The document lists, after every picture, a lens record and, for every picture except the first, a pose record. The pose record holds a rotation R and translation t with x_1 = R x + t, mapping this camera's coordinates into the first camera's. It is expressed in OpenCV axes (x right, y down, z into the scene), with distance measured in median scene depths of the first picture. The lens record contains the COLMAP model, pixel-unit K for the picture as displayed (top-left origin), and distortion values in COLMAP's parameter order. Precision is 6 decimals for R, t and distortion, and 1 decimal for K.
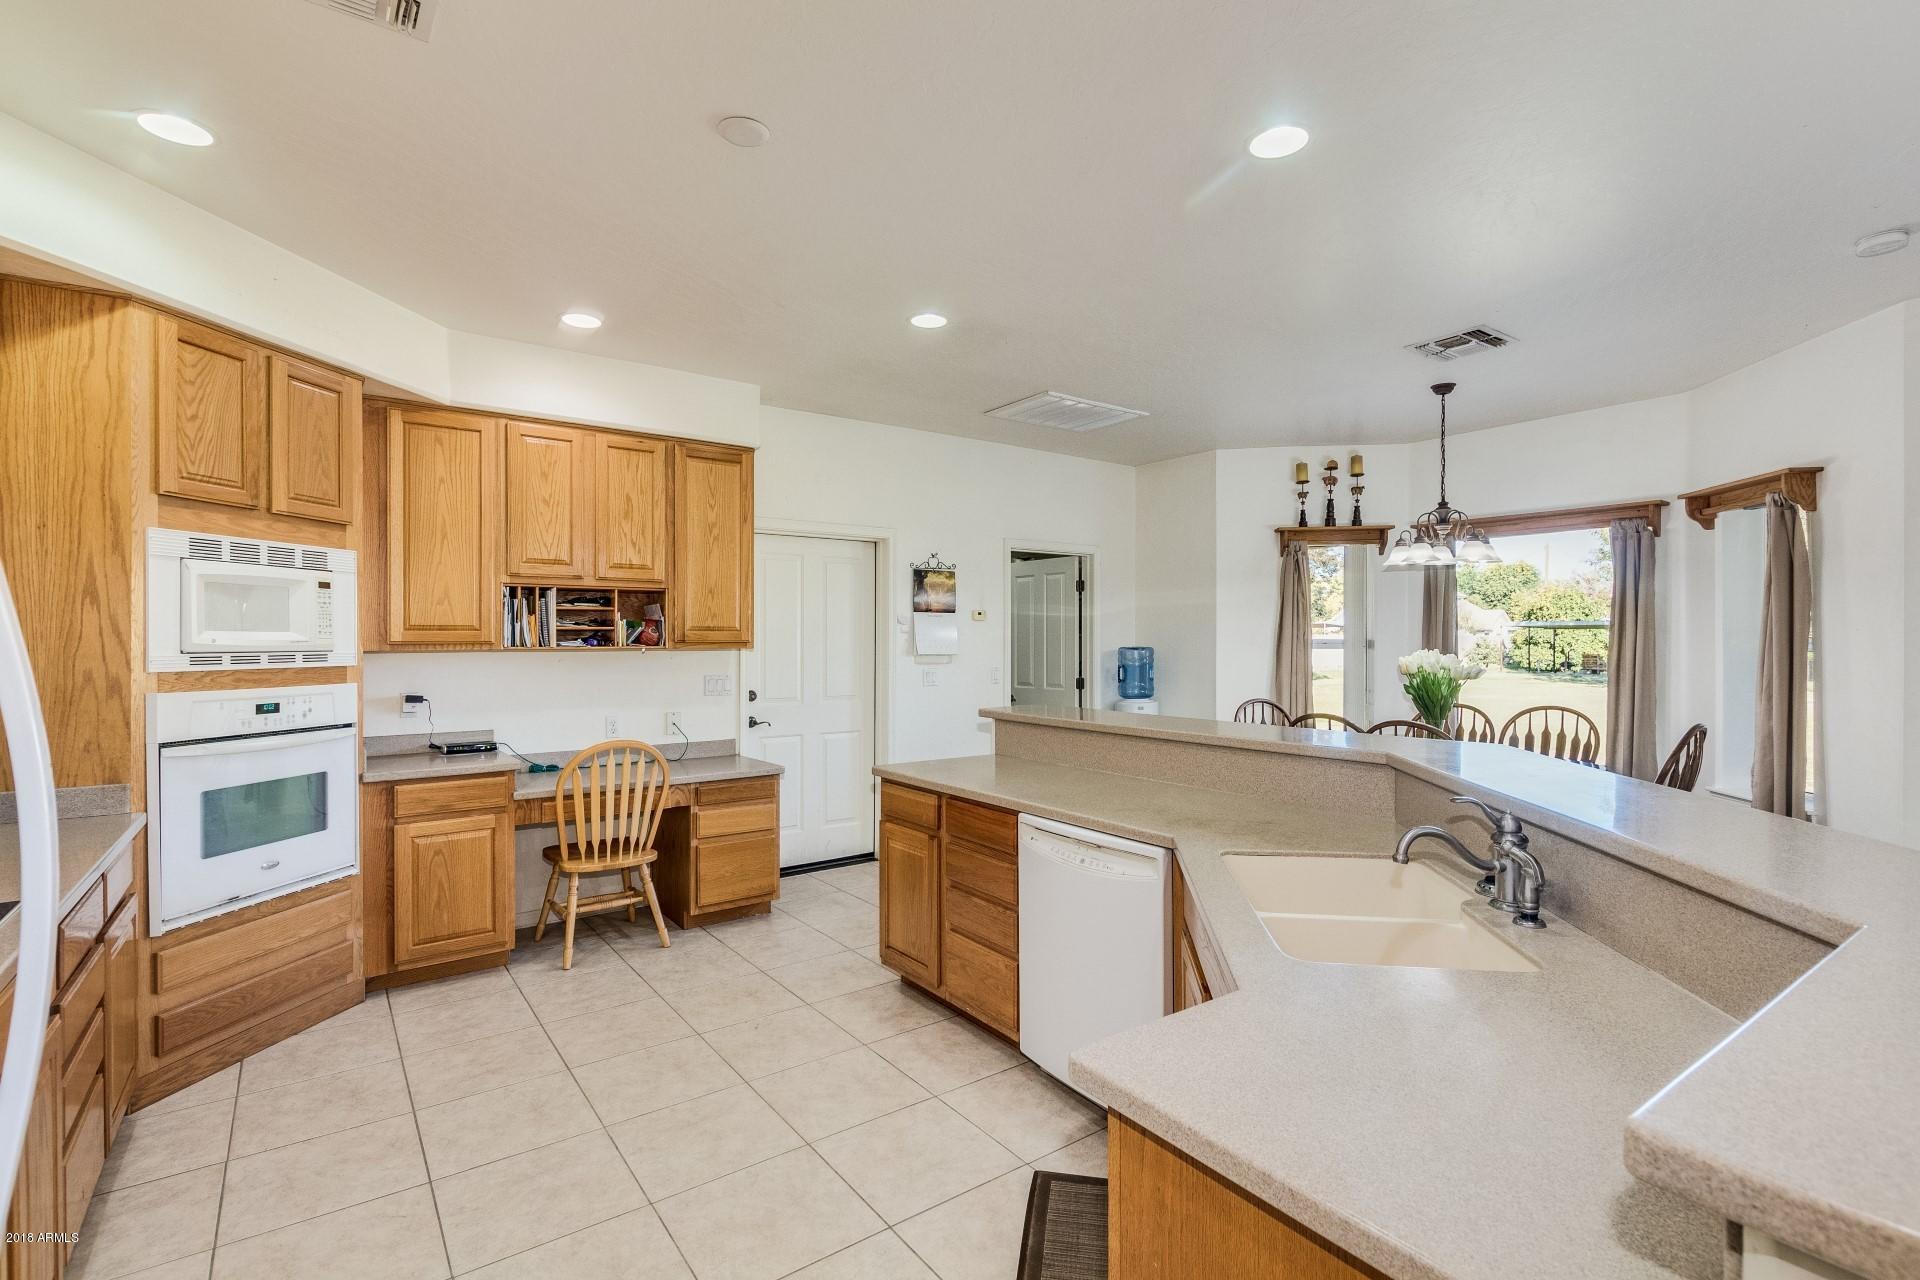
lens RADIAL K [[882.9, 0, 960.0], [0, 882.9, 640.0], [0, 0, 1]] dist [0.000944, 0.000469]
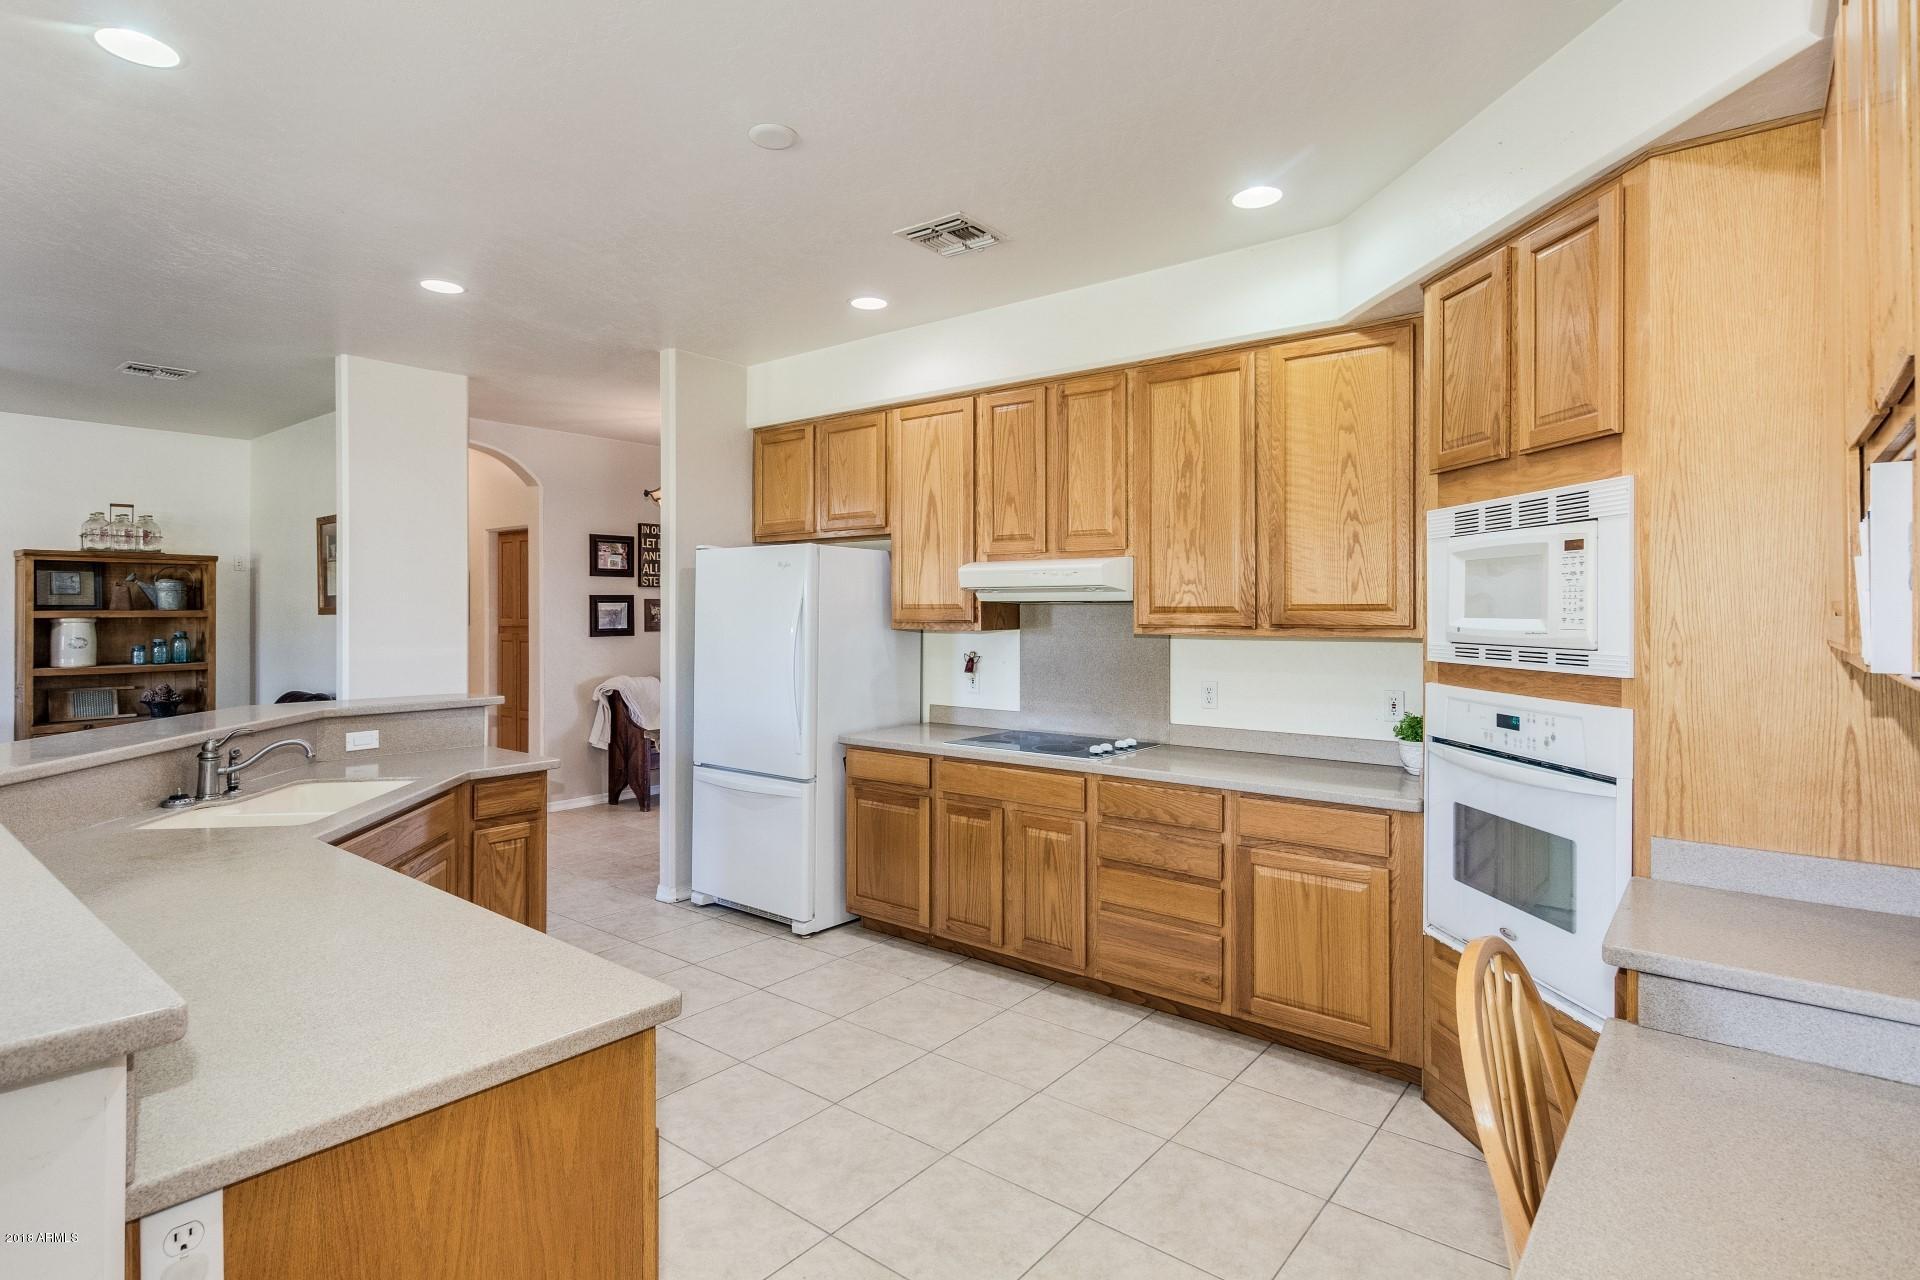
lens RADIAL K [[975.9, 0, 965.1], [0, 975.9, 603.9], [0, 0, 1]] dist [0.000968, 0.000144]
pose [[-0.965345, 0.001004, -0.260974, -0.097564], [0.002764, 0.999976, -0.006376, -0.013624], [0.260962, -0.006876, -0.965325, 1.274116]]
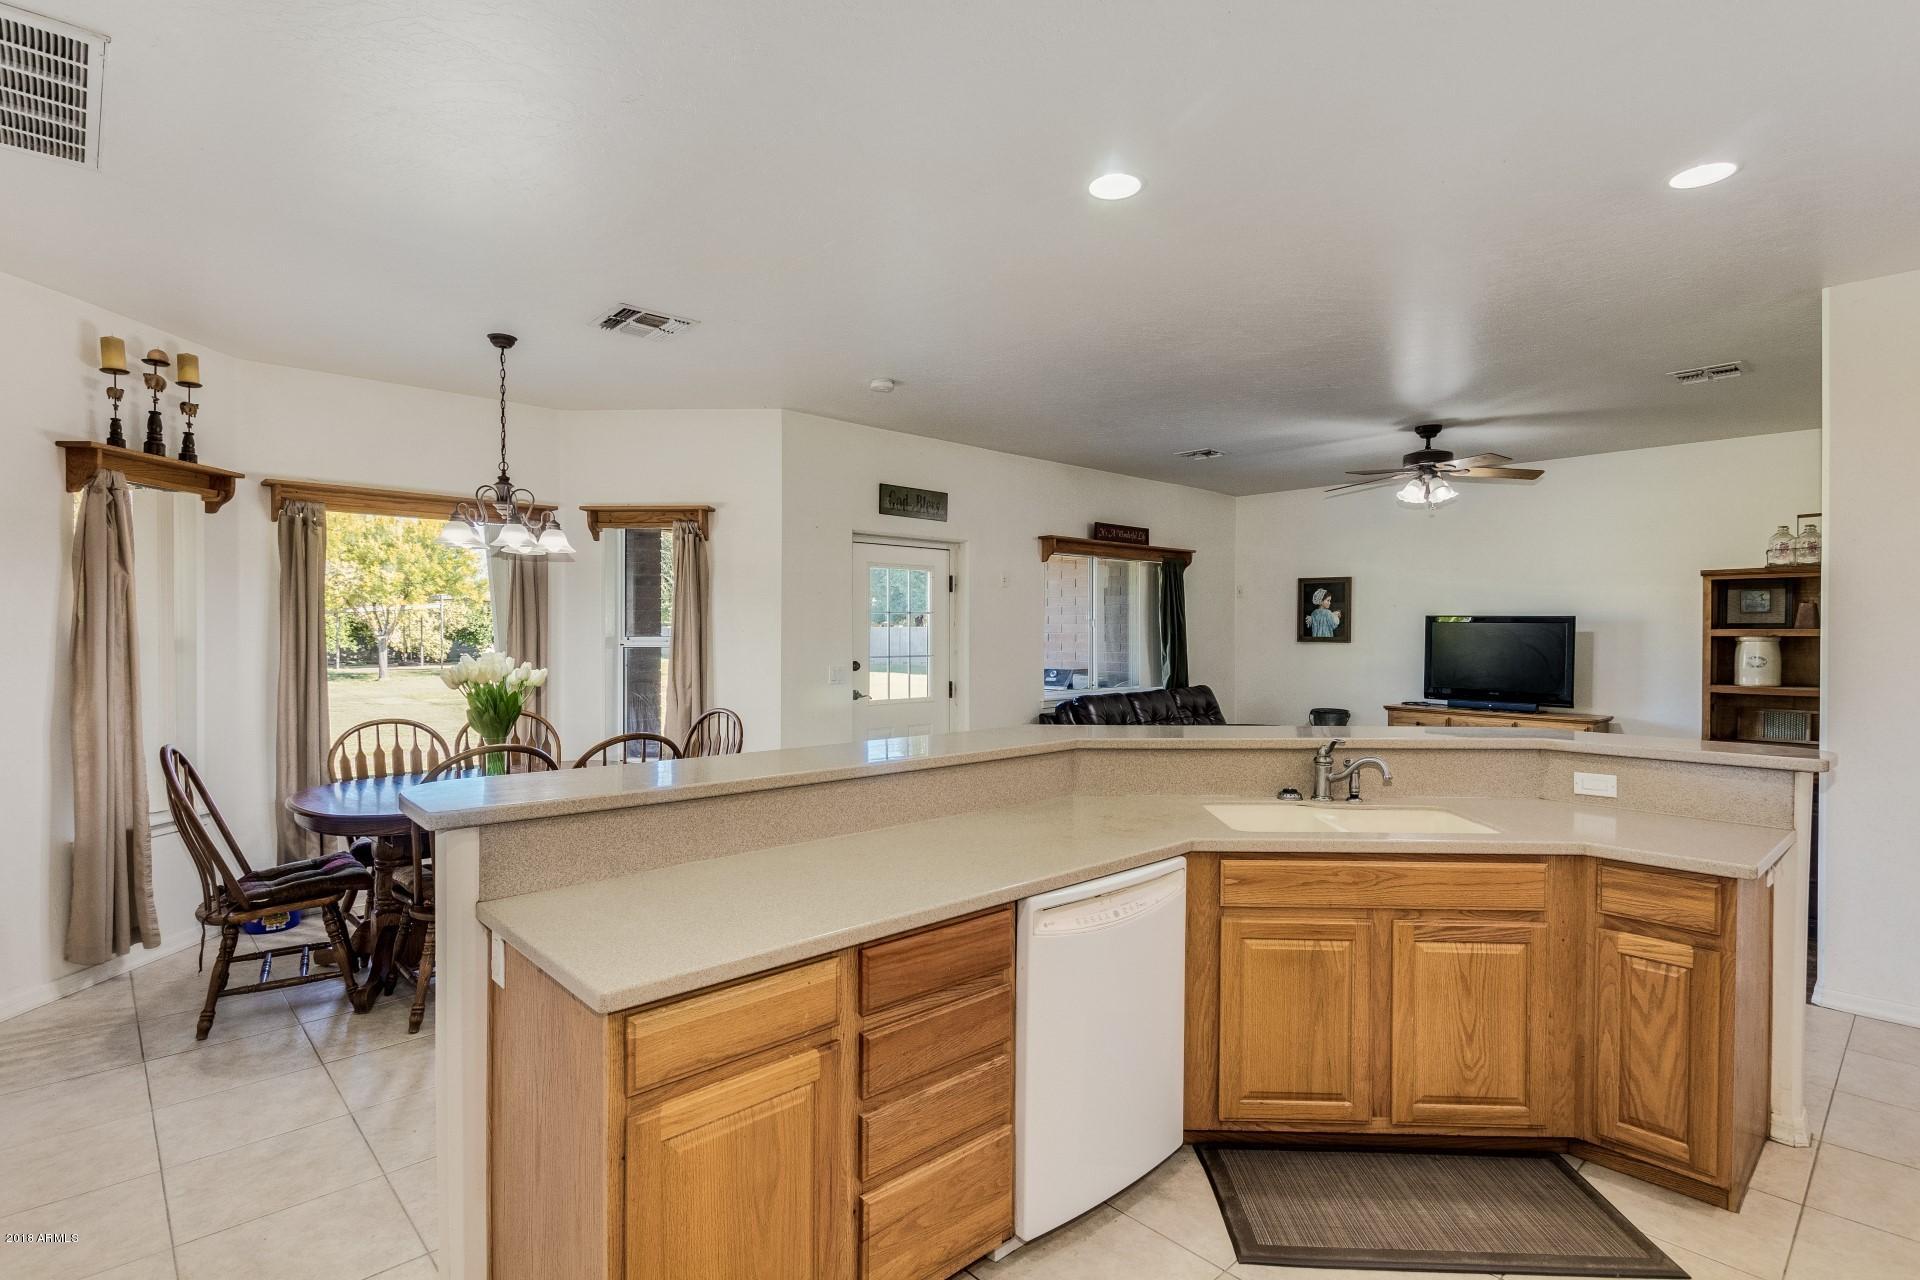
lens RADIAL K [[931.8, 0, 949.9], [0, 931.8, 636.5], [0, 0, 1]] dist [0.005049, 0.000339]
pose [[-0.116735, -0.004800, 0.993151, -0.457370], [-0.001442, 0.999988, 0.004664, -0.009776], [-0.993162, -0.000887, -0.116741, 0.807646]]
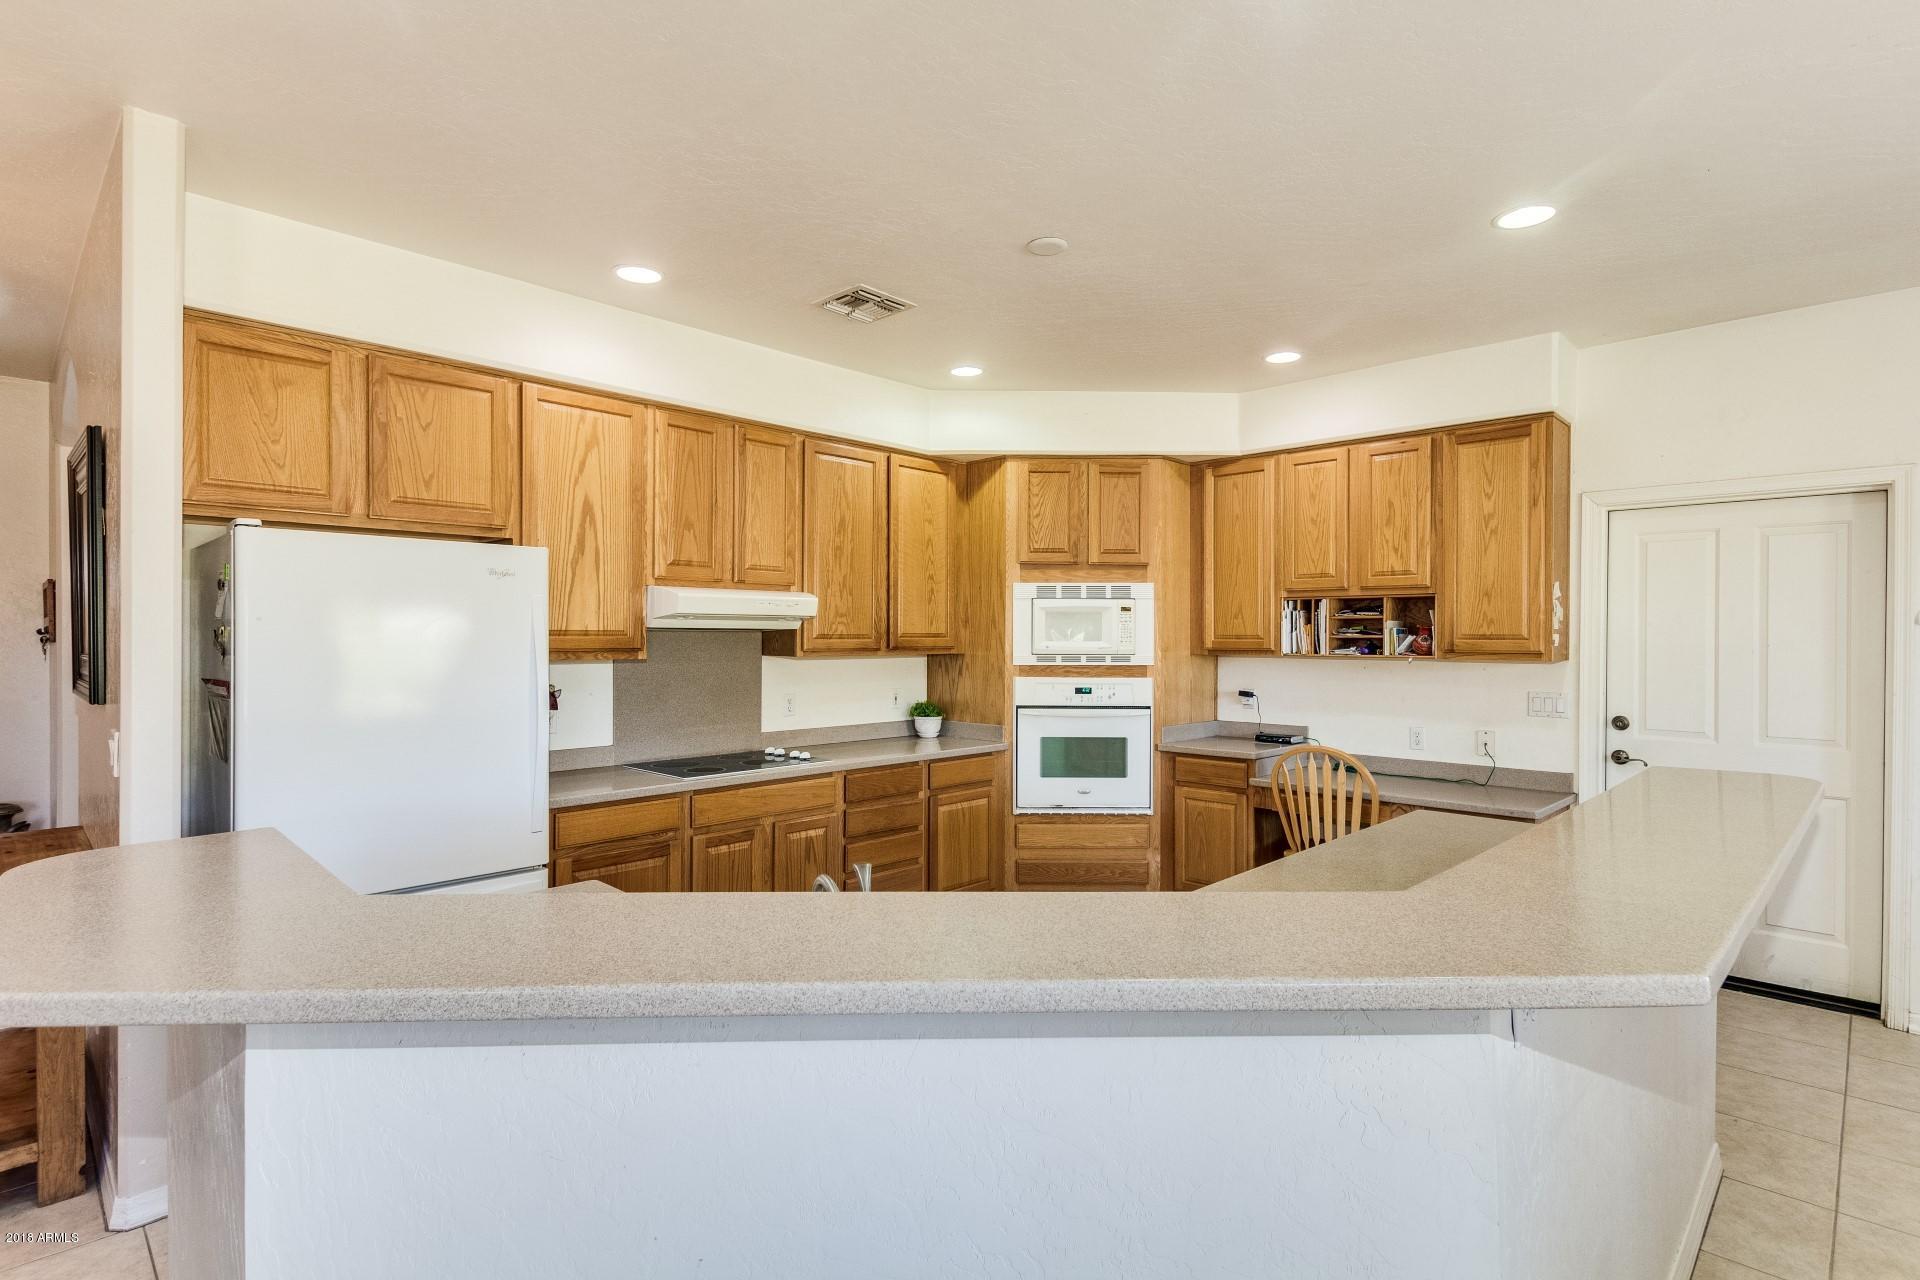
lens RADIAL K [[935.8, 0, 960.0], [0, 935.8, 640.0], [0, 0, 1]] dist [0.008289, -0.000445]
pose [[0.165493, 0.006792, -0.986188, 0.614643], [-0.001742, 0.999977, 0.006595, -0.017189], [0.986209, 0.000627, 0.165501, 0.389984]]
